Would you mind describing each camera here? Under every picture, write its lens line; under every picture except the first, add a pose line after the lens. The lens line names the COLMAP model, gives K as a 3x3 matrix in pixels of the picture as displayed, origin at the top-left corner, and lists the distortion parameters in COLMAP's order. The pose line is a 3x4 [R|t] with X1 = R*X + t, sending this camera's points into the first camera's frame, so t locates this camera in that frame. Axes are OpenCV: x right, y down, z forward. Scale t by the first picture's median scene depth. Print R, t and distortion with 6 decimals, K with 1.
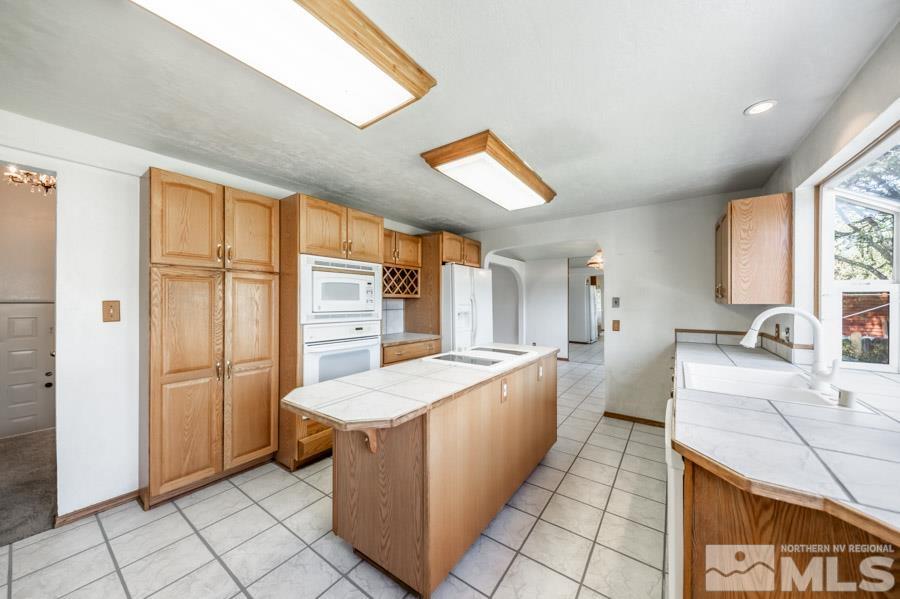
lens RADIAL K [[313.0, 0, 448.3], [0, 313.0, 301.8], [0, 0, 1]] dist [0.007475, 0.000103]
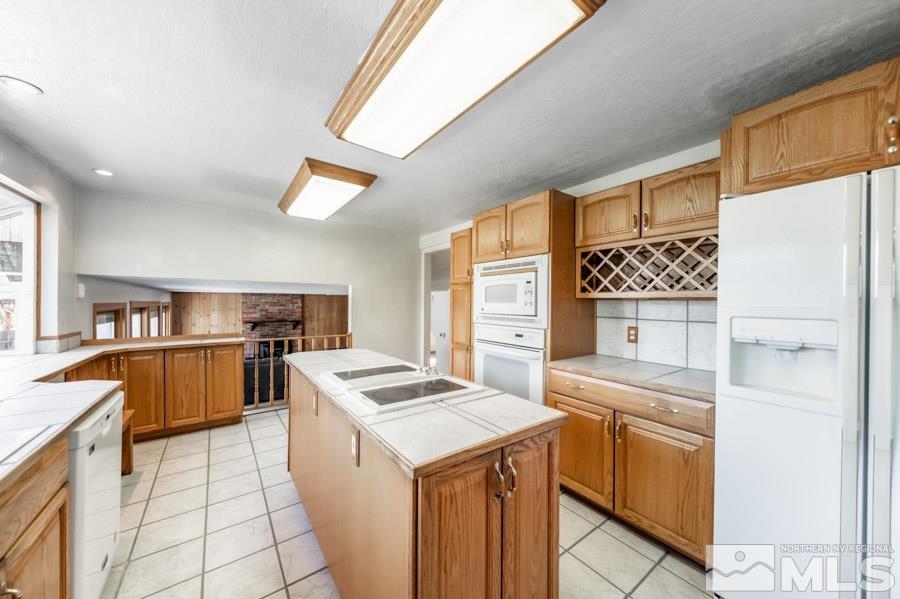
lens RADIAL K [[313.0, 0, 450.3], [0, 313.0, 299.8], [0, 0, 1]] dist [0.007475, 0.000103]
pose [[-0.308999, -0.005146, -0.951049, 0.595889], [-0.004871, 0.999981, -0.003828, -0.009165], [0.951050, 0.003450, -0.309018, 1.078753]]
